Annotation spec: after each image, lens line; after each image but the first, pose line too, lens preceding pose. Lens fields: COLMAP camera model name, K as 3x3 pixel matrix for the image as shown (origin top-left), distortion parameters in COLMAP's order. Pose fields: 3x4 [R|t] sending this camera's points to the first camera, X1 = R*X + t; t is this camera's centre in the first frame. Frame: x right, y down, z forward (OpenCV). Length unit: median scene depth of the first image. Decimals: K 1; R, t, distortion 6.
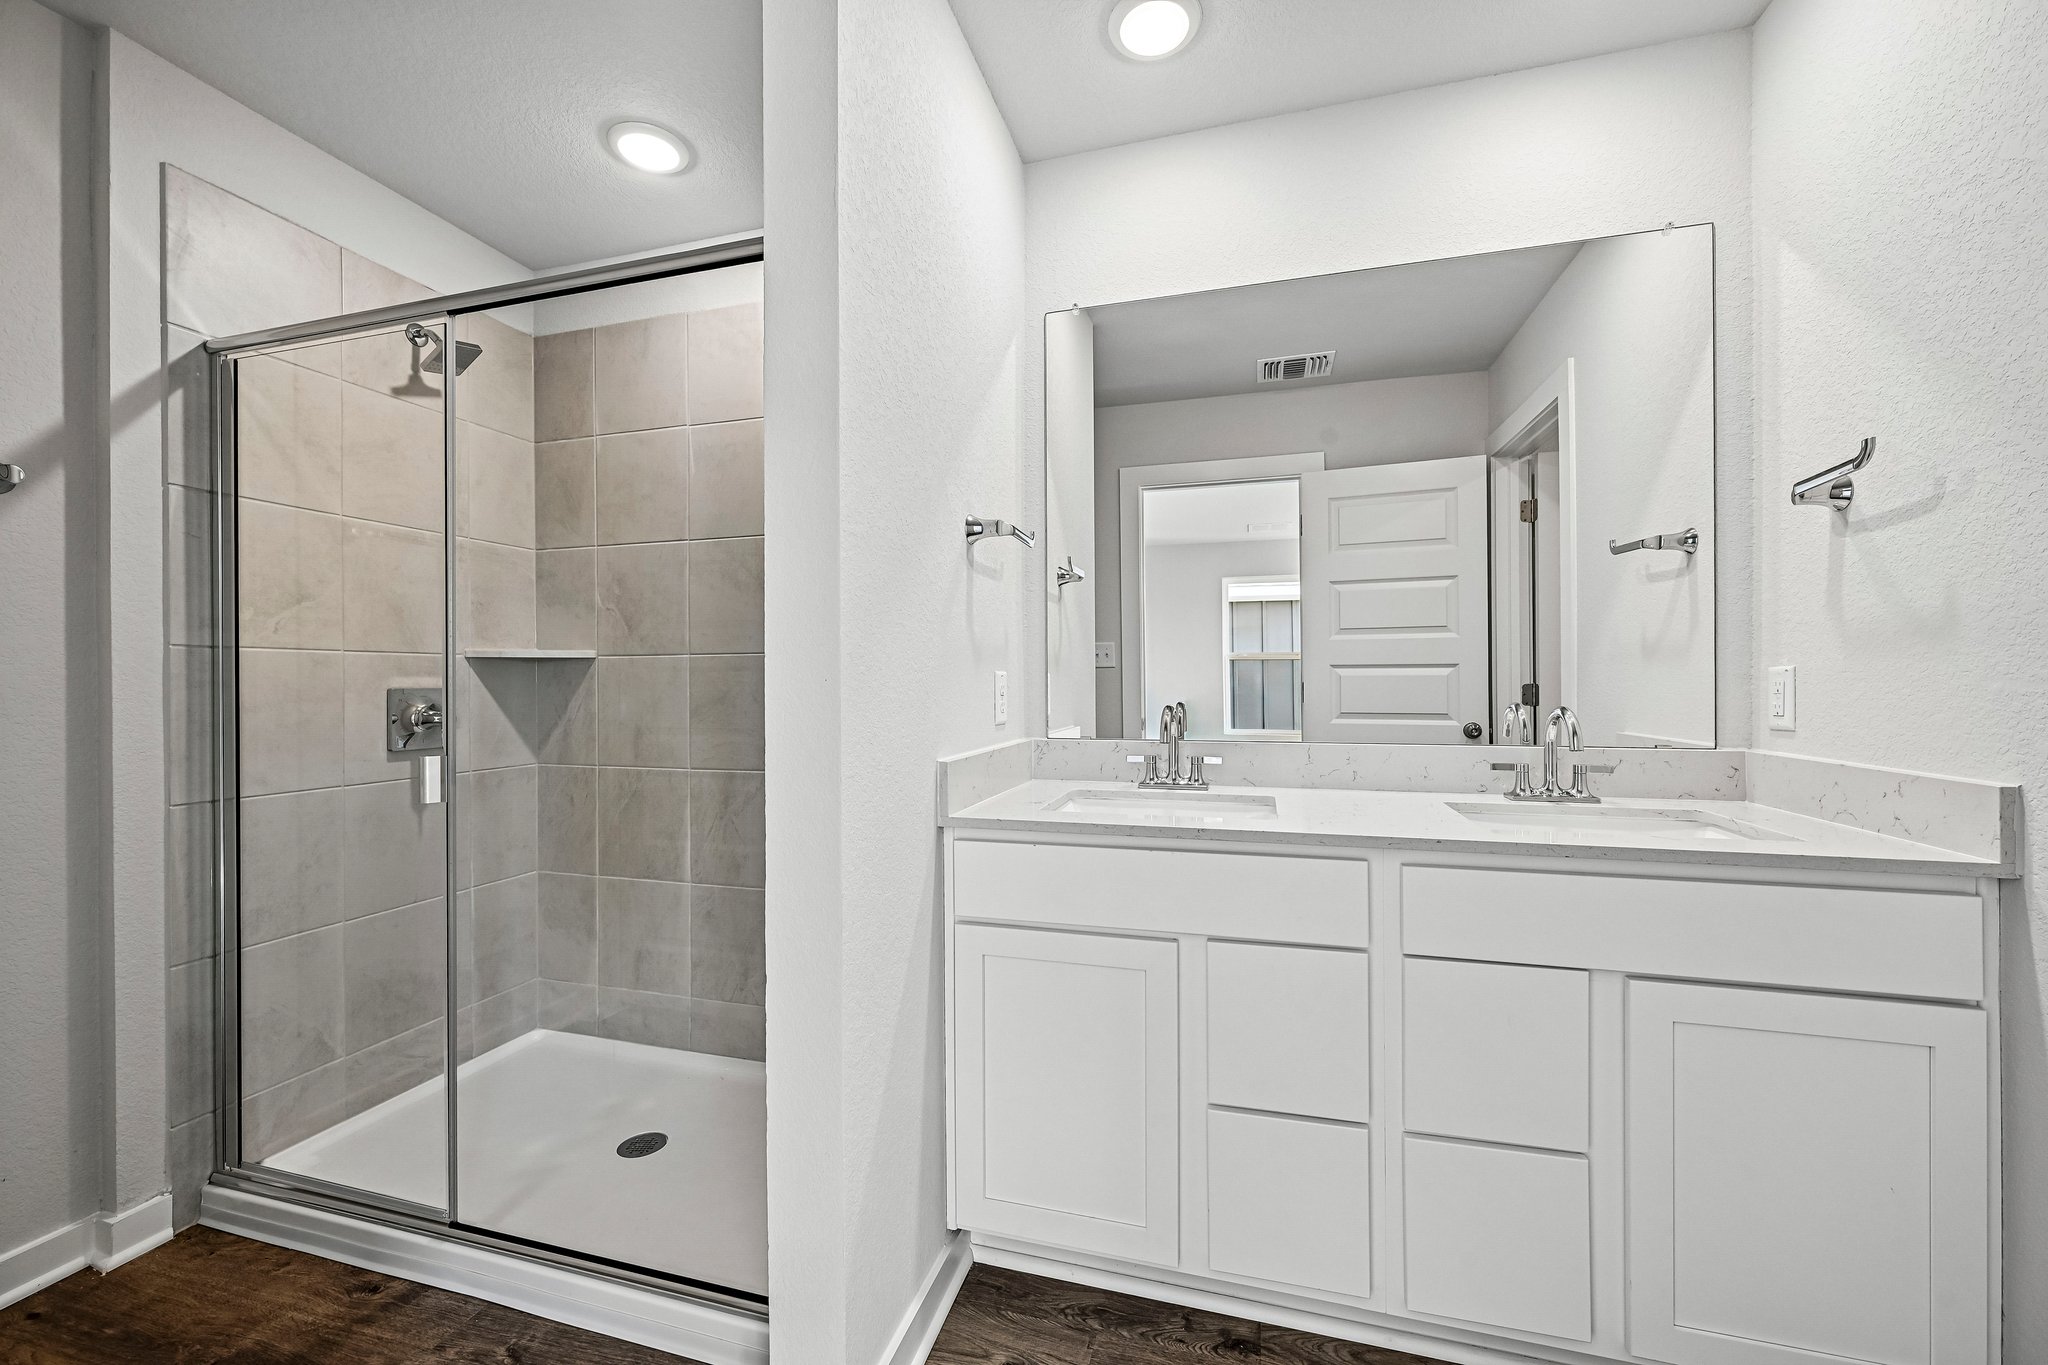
lens RADIAL K [[799.1, 0, 1025.9], [0, 799.1, 684.3], [0, 0, 1]] dist [-0.002022, 0.000493]
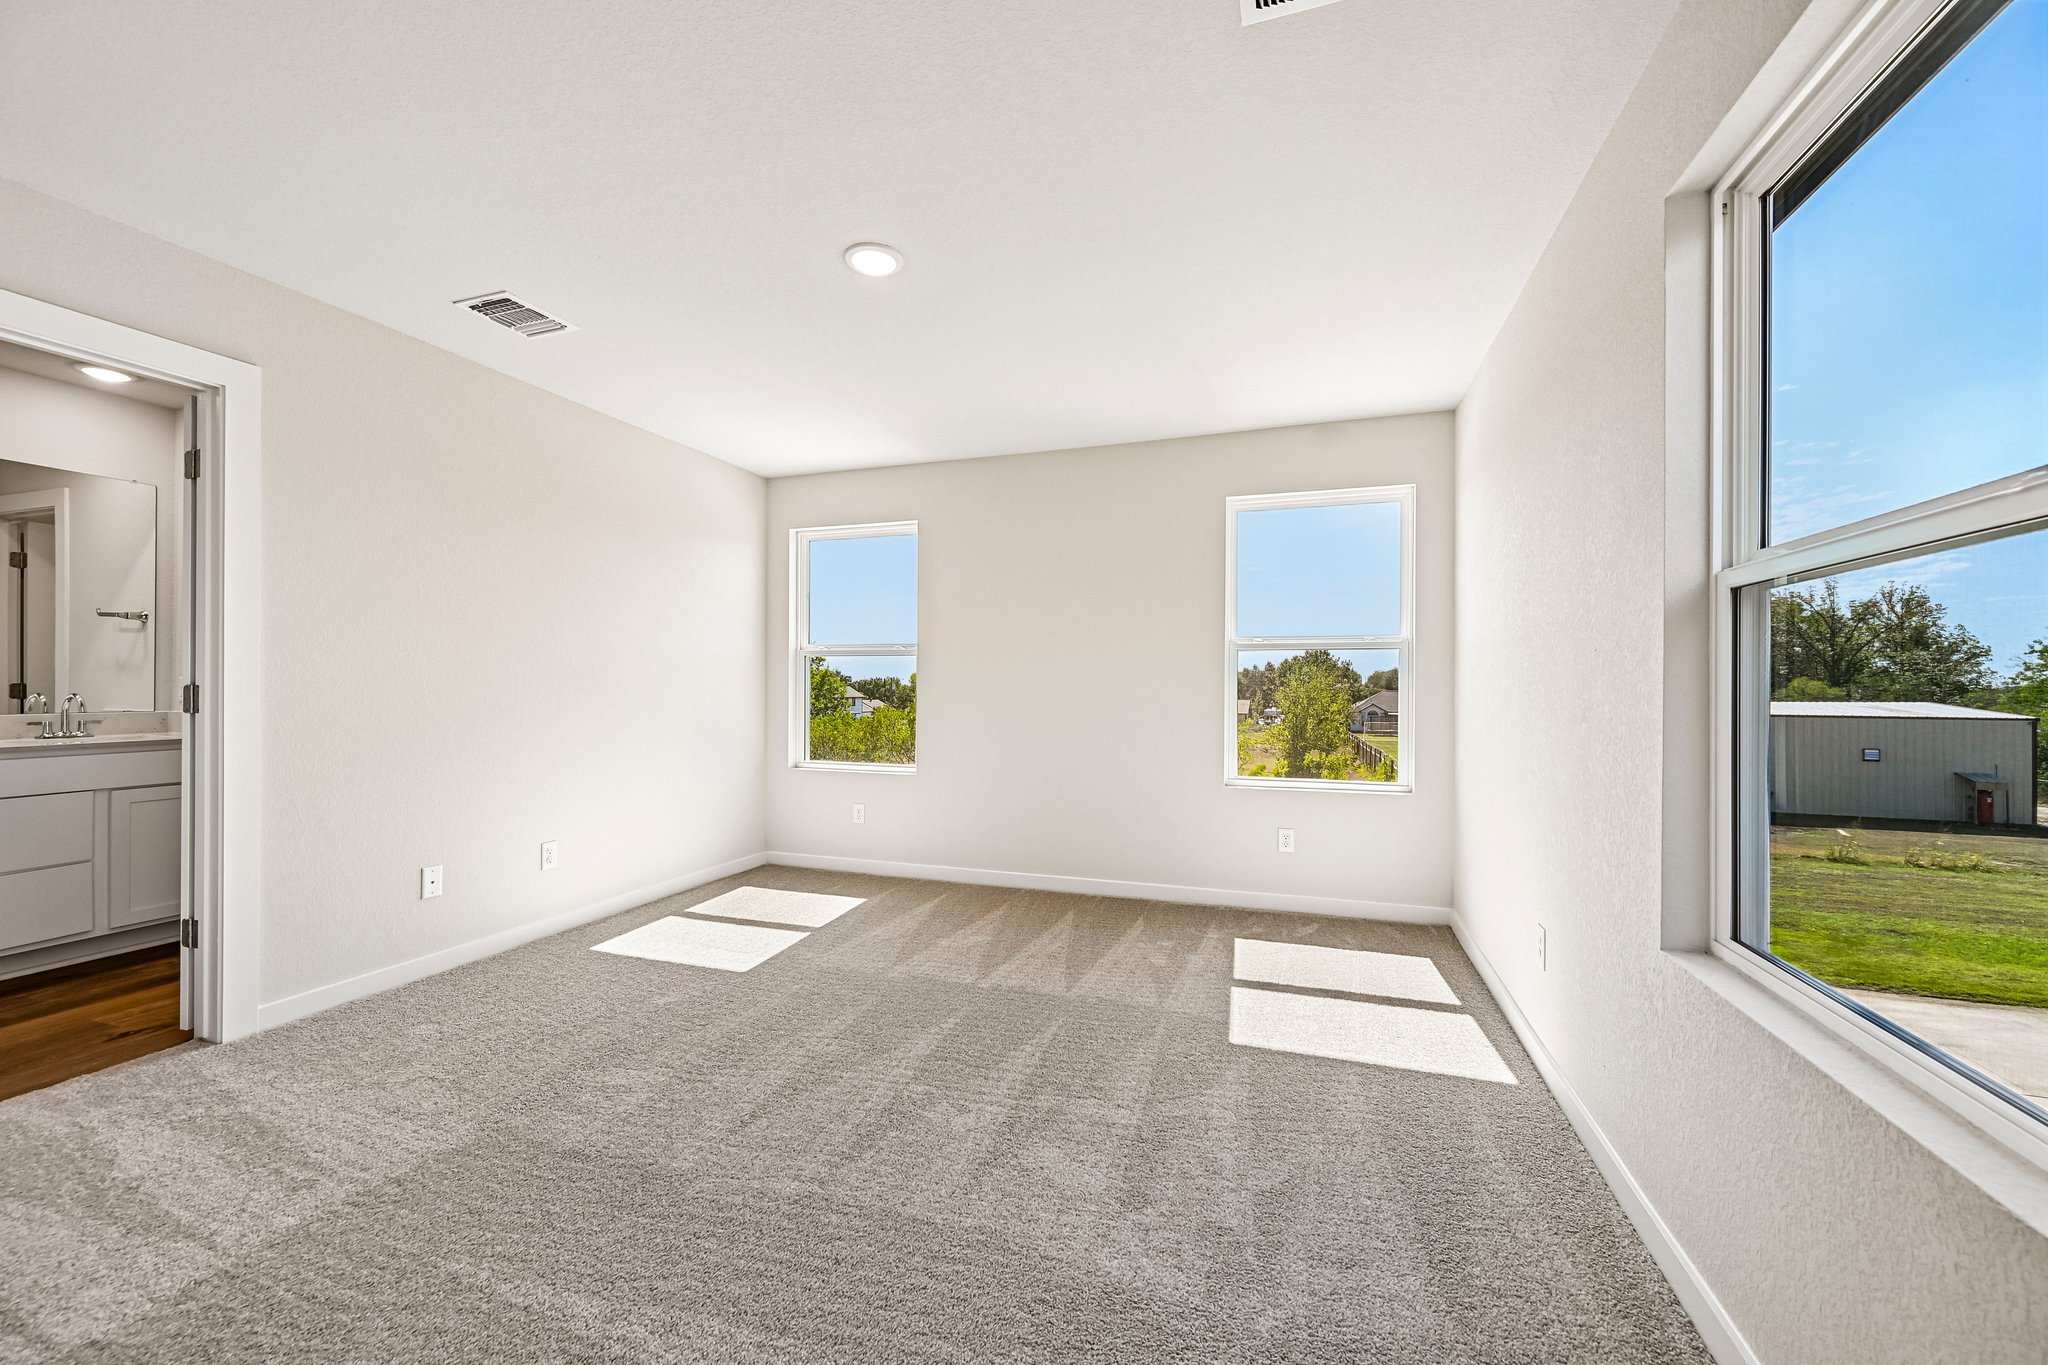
lens RADIAL K [[799.1, 0, 1029.1], [0, 799.1, 683.5], [0, 0, 1]] dist [-0.002022, 0.000493]
pose [[0.053469, 0.006691, 0.998547, -1.169830], [-0.003866, 0.999971, -0.006494, 0.004940], [-0.998562, -0.003513, 0.053493, -1.477972]]
